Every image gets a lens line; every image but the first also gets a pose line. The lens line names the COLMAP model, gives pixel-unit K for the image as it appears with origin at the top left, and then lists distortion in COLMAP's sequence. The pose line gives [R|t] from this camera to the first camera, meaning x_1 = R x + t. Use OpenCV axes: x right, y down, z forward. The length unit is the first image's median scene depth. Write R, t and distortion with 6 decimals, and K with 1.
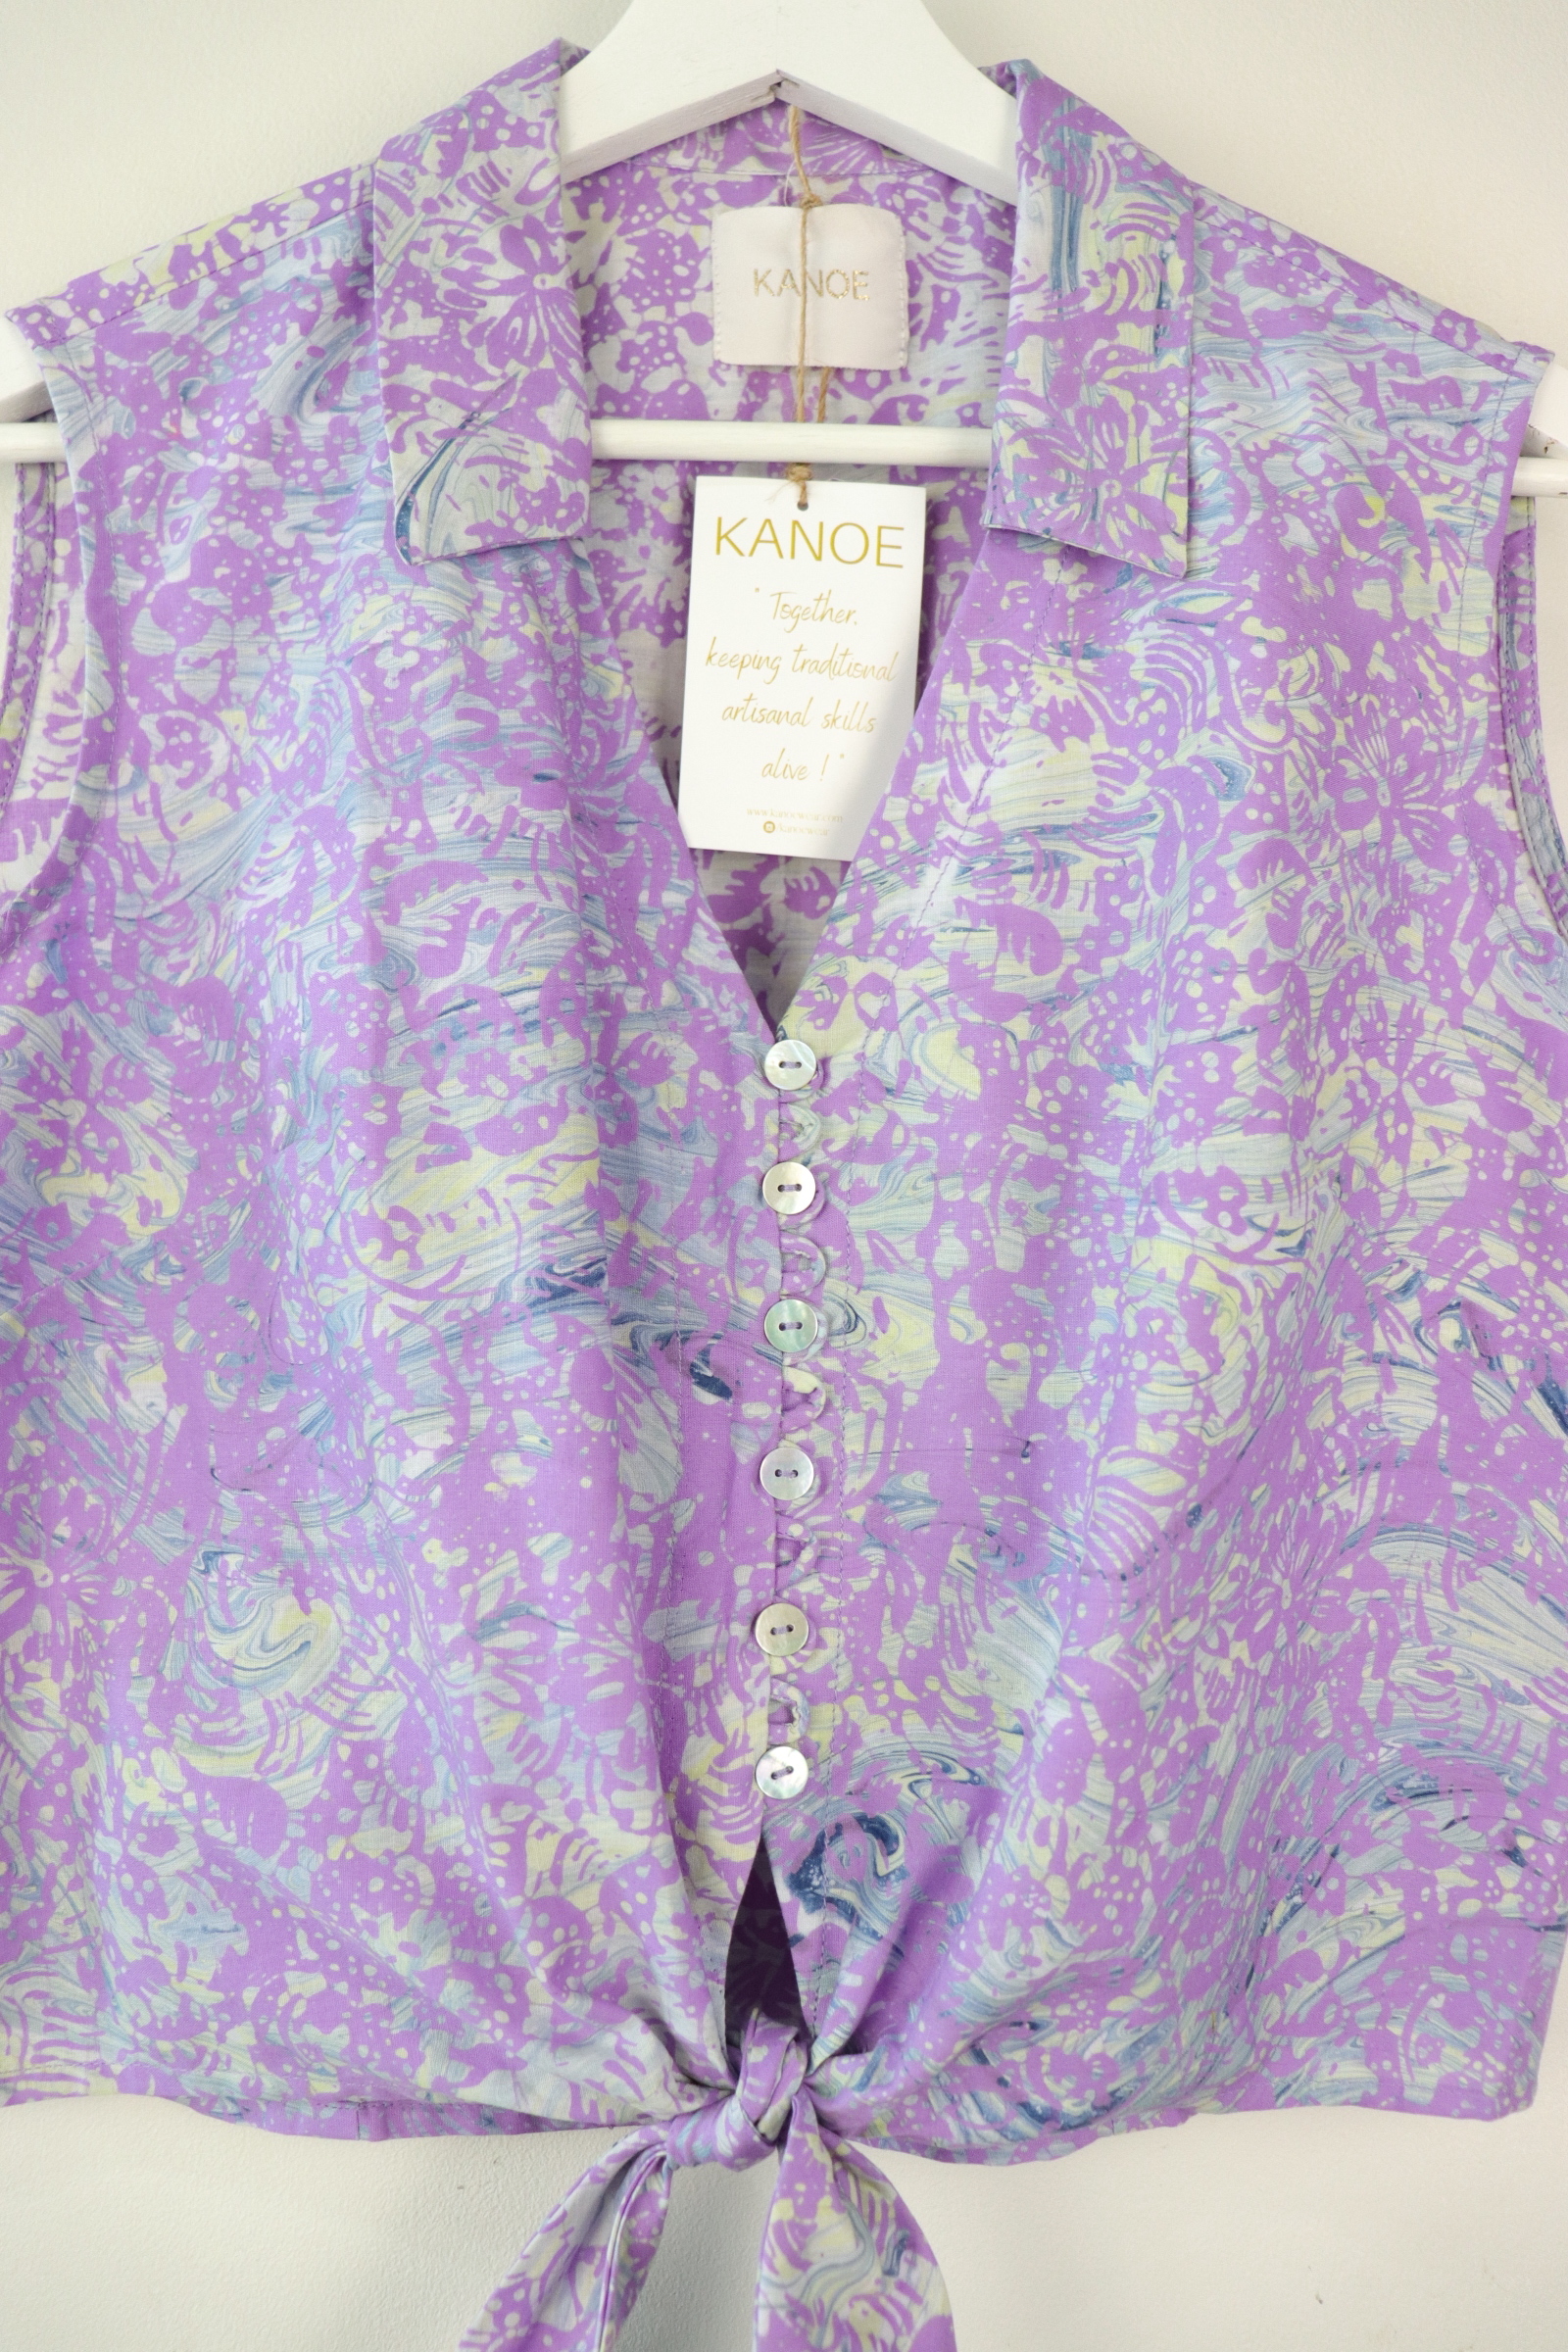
lens RADIAL K [[1895.1, 0, 760.5], [0, 1895.1, 1164.0], [0, 0, 1]] dist [-0.167333, 0.127891]
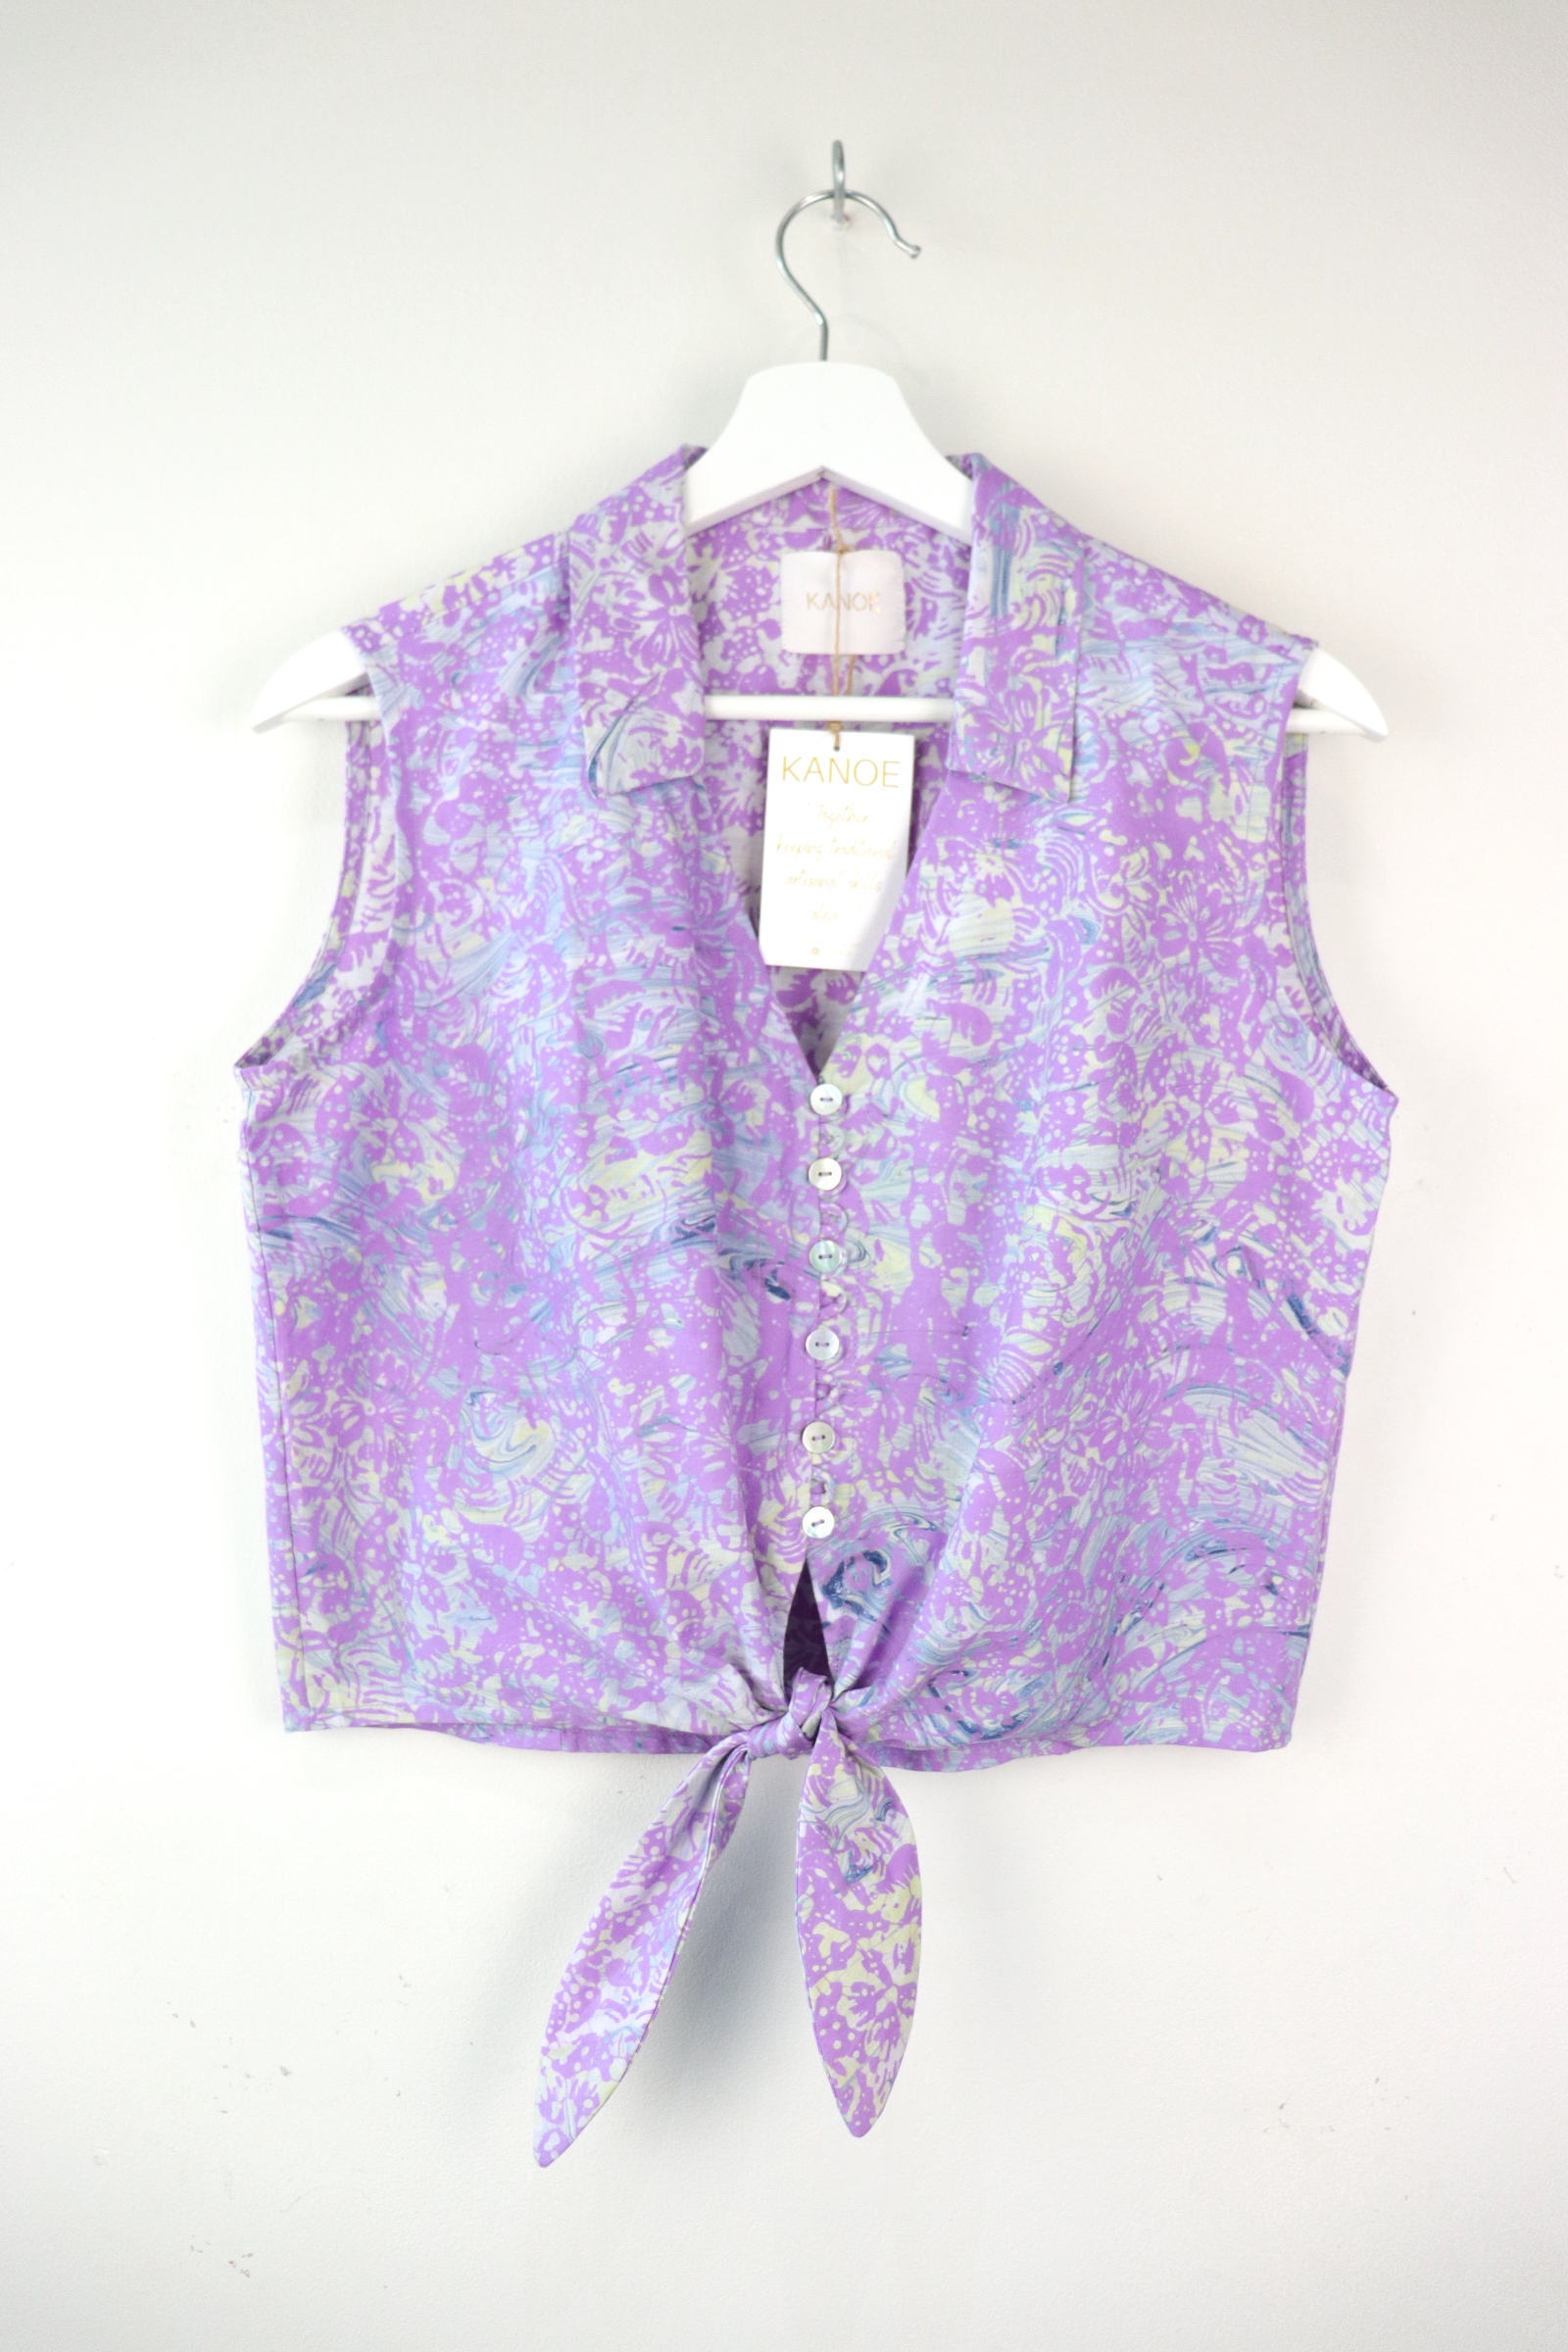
lens RADIAL K [[1895.1, 0, 760.5], [0, 1895.1, 1164.0], [0, 0, 1]] dist [-0.167333, 0.127891]
pose [[0.998845, 0.004216, -0.047868, 0.037564], [-0.003163, 0.999752, 0.022059, -0.032206], [0.047949, -0.021883, 0.998610, -0.656576]]
